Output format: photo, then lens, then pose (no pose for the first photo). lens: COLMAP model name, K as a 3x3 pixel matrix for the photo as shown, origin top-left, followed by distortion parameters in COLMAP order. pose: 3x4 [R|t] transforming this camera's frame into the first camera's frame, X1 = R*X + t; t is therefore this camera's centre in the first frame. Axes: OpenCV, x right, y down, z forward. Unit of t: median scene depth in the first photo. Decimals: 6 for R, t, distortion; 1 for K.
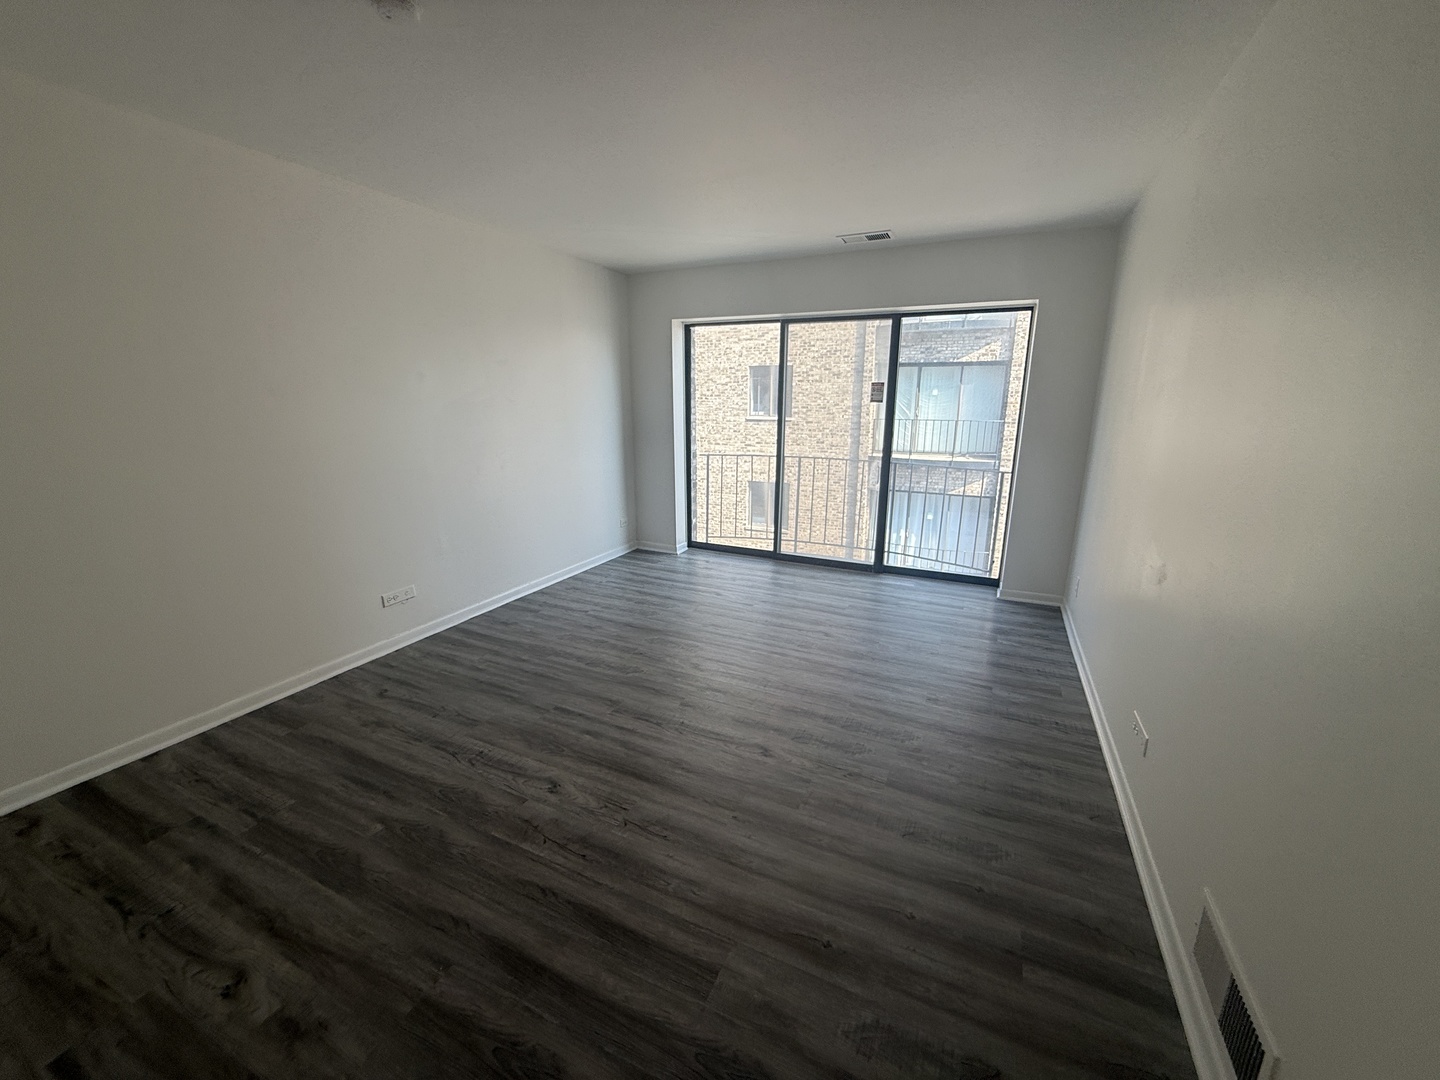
lens RADIAL K [[572.8, 0, 717.4], [0, 572.8, 537.5], [0, 0, 1]] dist [-0.000923, 0.000228]
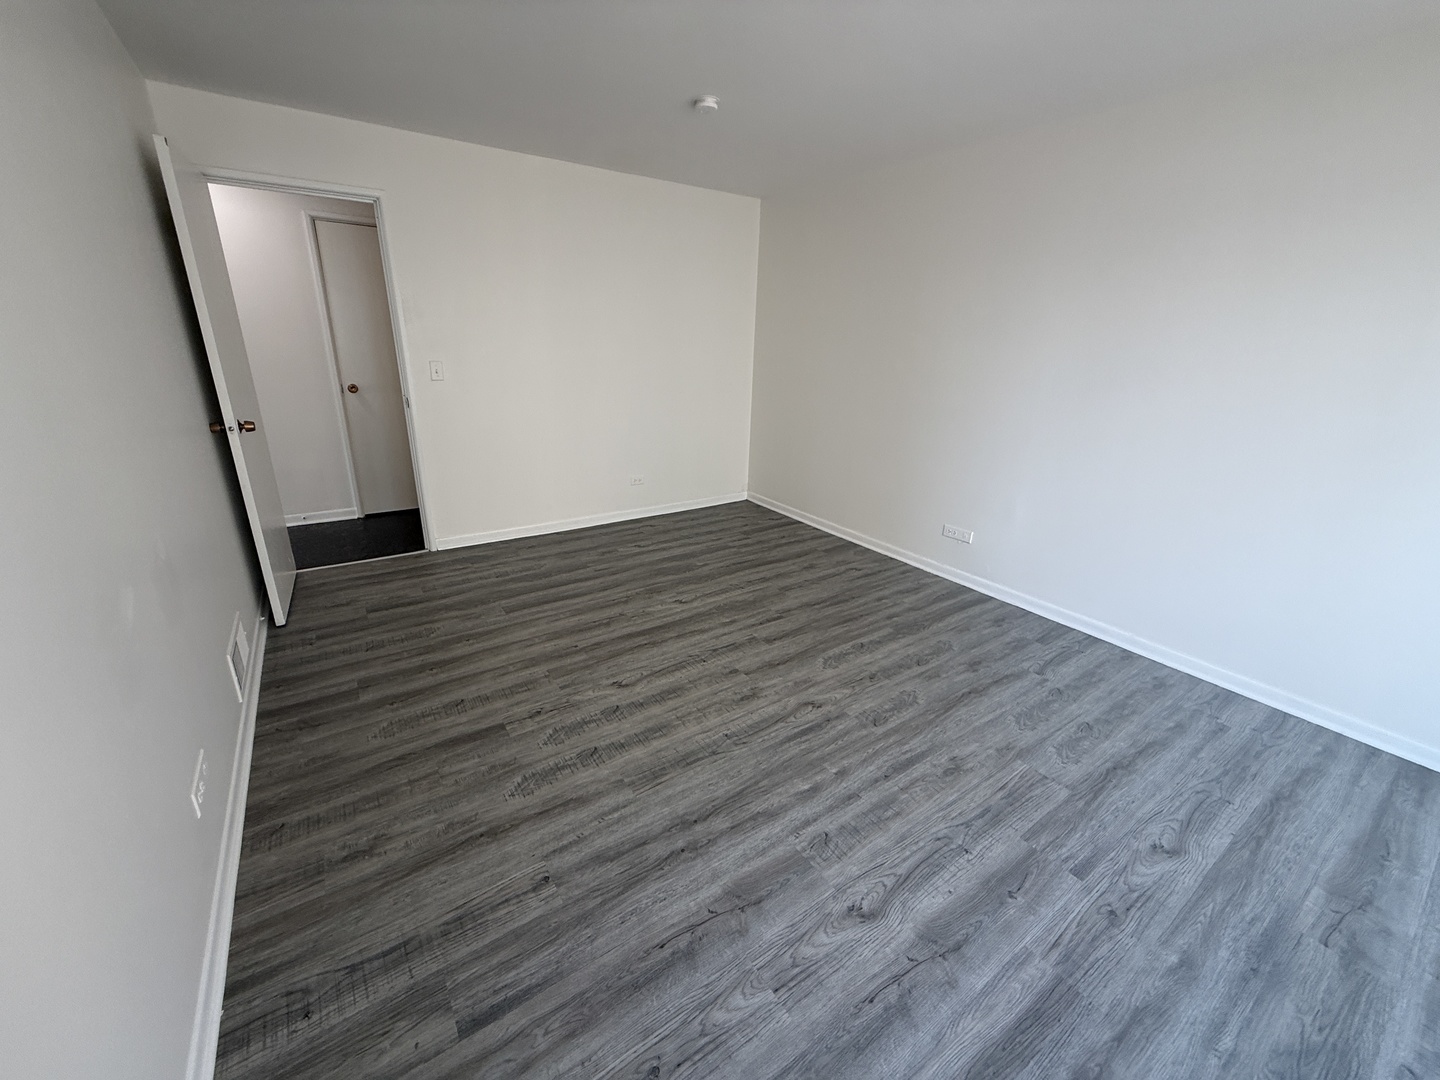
lens RADIAL K [[572.8, 0, 717.4], [0, 572.8, 537.5], [0, 0, 1]] dist [-0.000923, 0.000228]
pose [[-0.503947, 0.269203, -0.820712, 0.698762], [-0.236232, 0.871003, 0.430754, -0.311660], [0.830802, 0.410955, -0.375345, 1.289680]]
